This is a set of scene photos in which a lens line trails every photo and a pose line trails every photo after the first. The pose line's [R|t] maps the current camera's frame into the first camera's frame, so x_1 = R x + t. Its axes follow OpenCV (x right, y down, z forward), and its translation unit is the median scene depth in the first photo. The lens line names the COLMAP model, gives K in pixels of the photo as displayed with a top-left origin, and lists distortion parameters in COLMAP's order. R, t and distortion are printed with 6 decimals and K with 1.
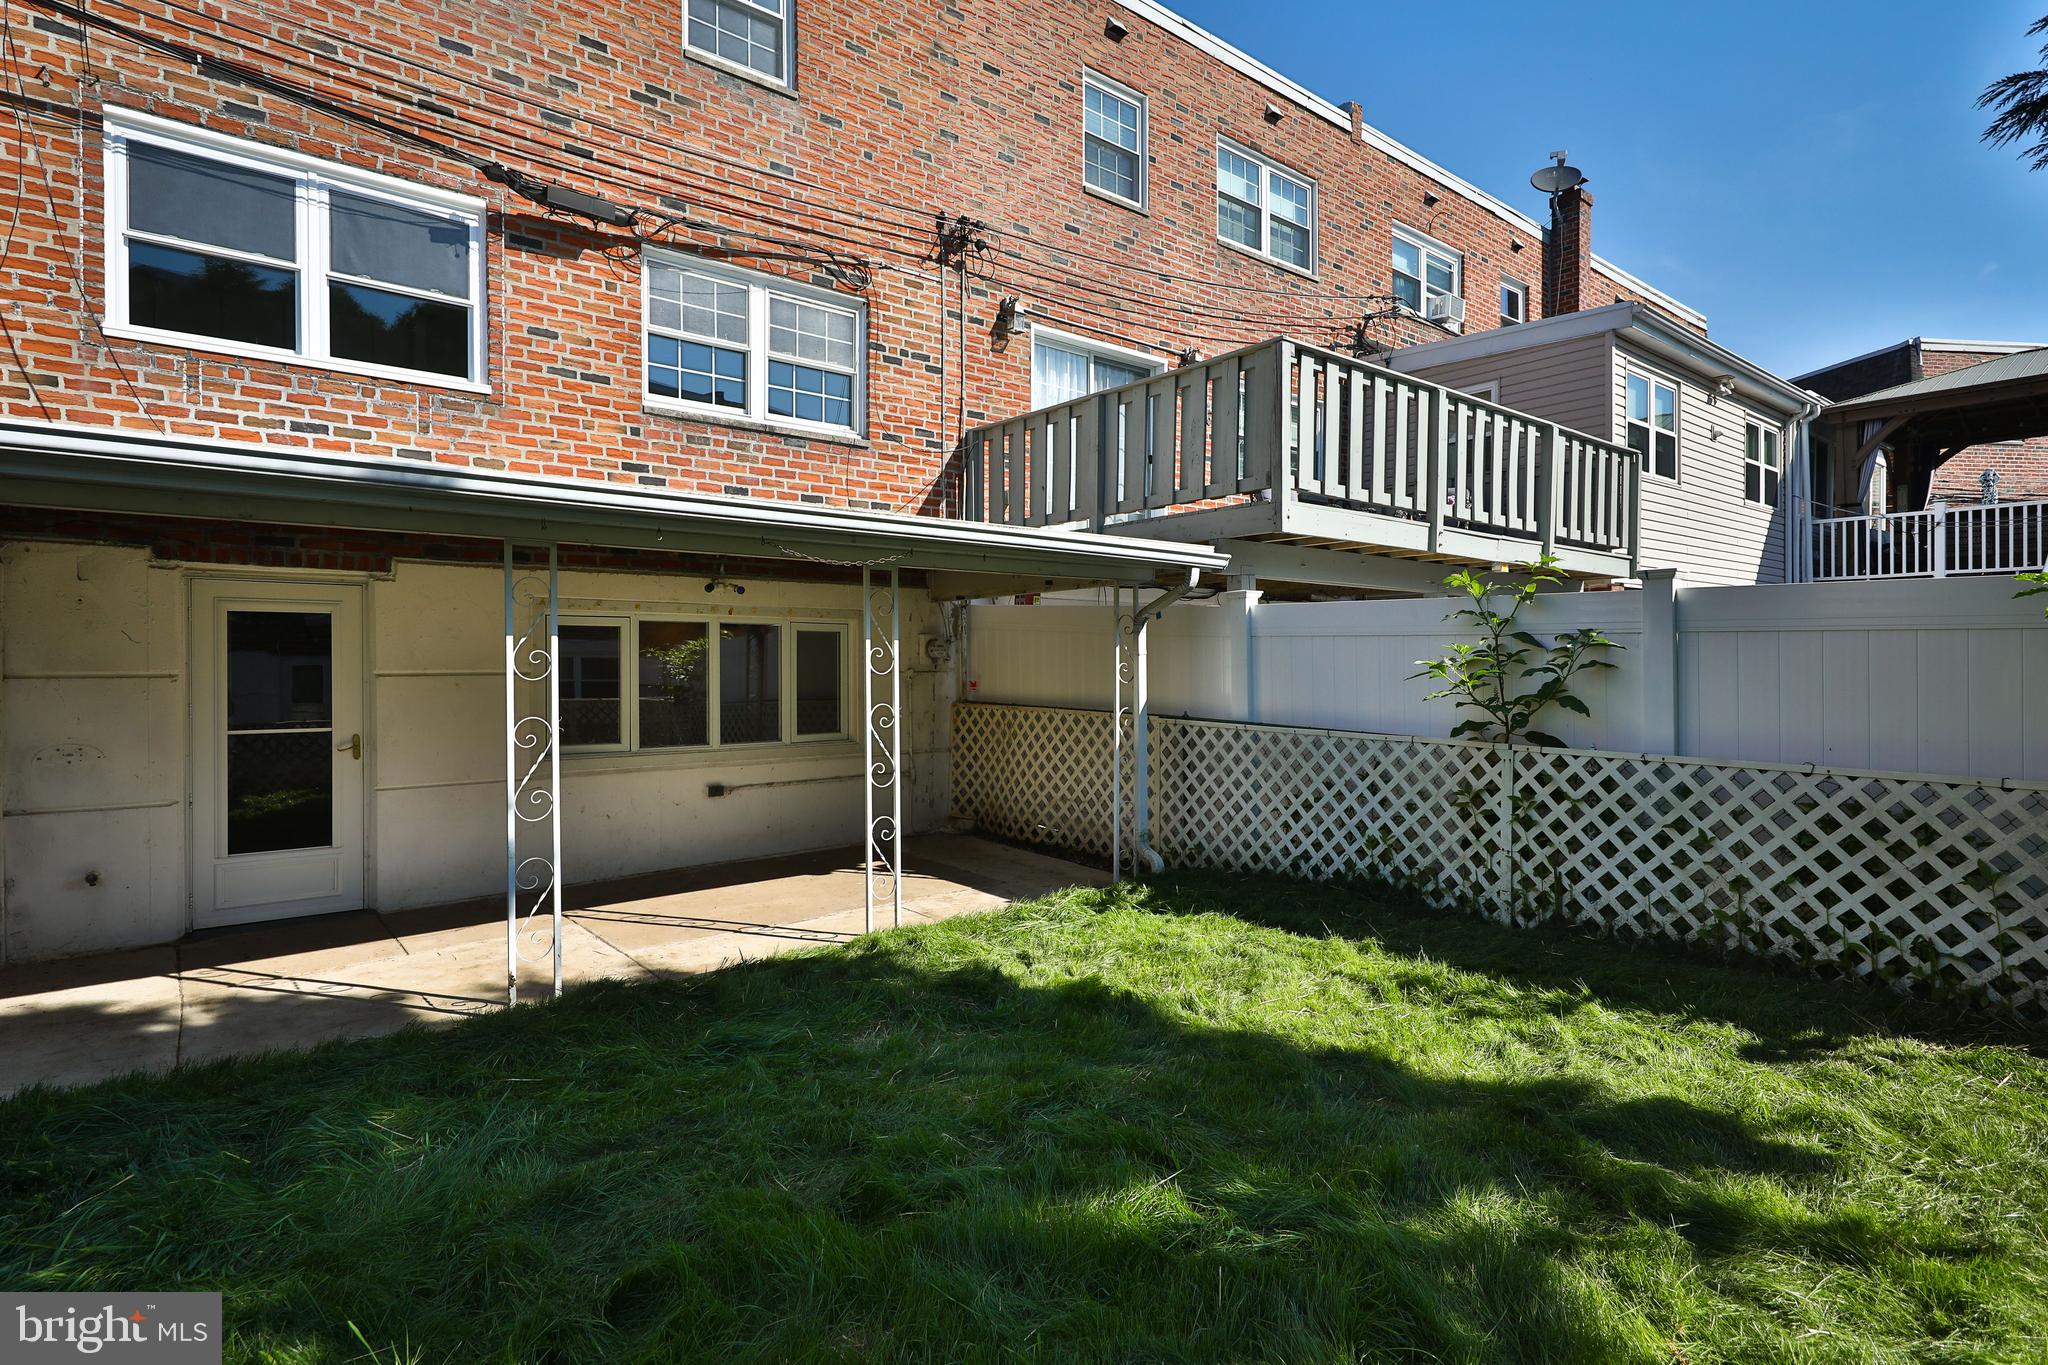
lens RADIAL K [[1036.0, 0, 1025.4], [0, 1036.0, 672.8], [0, 0, 1]] dist [0.013897, -0.004450]
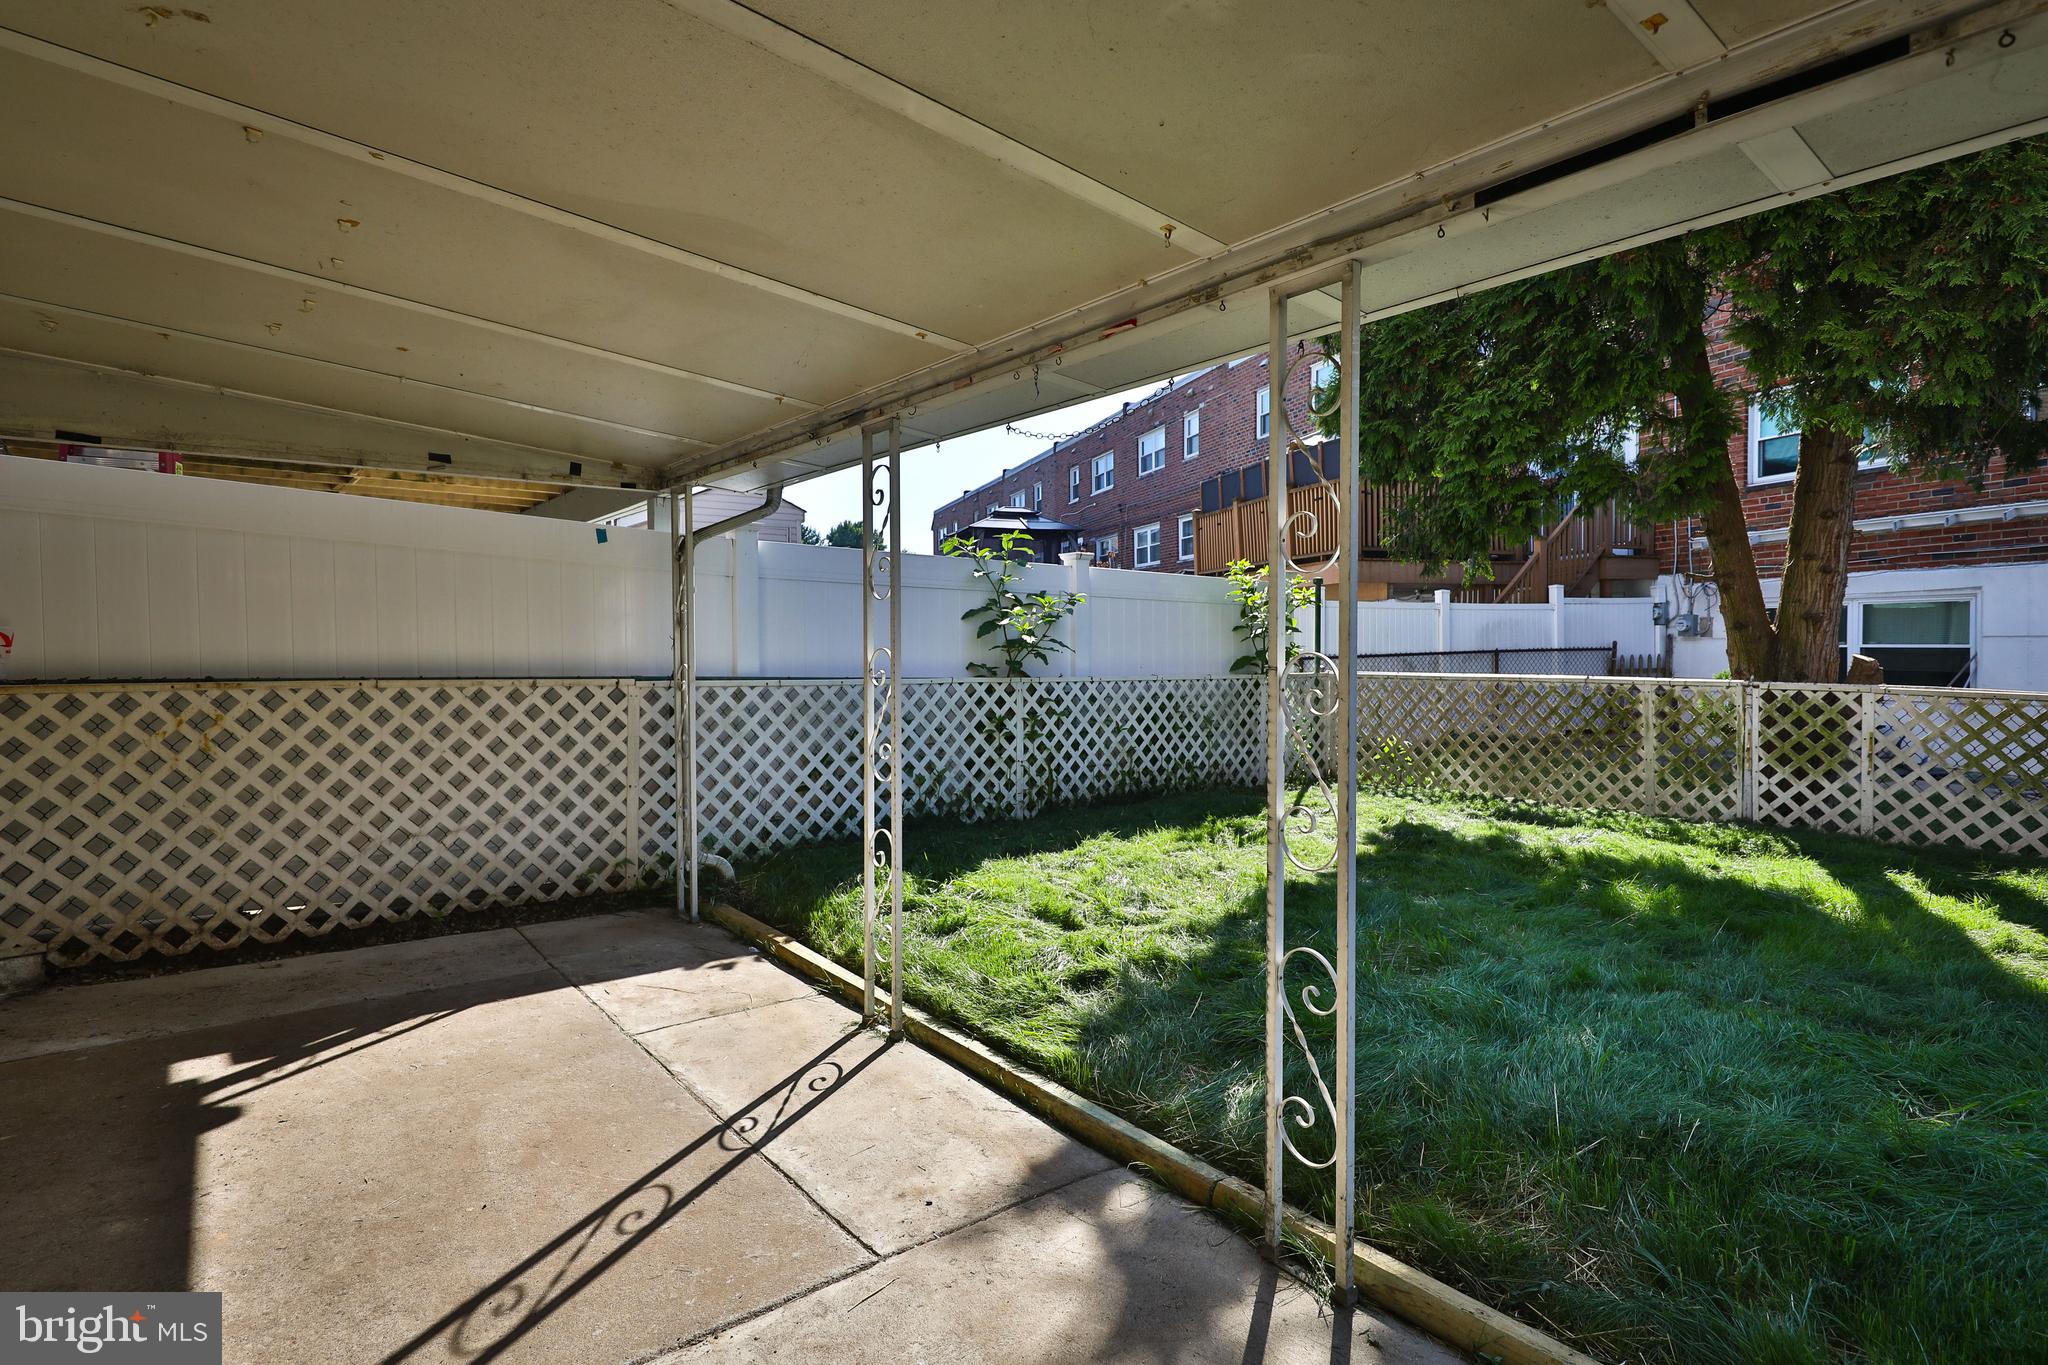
lens RADIAL K [[1036.0, 0, 1013.7], [0, 1036.0, 664.1], [0, 0, 1]] dist [0.013897, -0.004450]
pose [[0.033152, -0.012361, 0.999374, -0.825388], [0.018212, 0.999765, 0.011762, 0.037598], [-0.999284, 0.017811, 0.033370, 0.984035]]
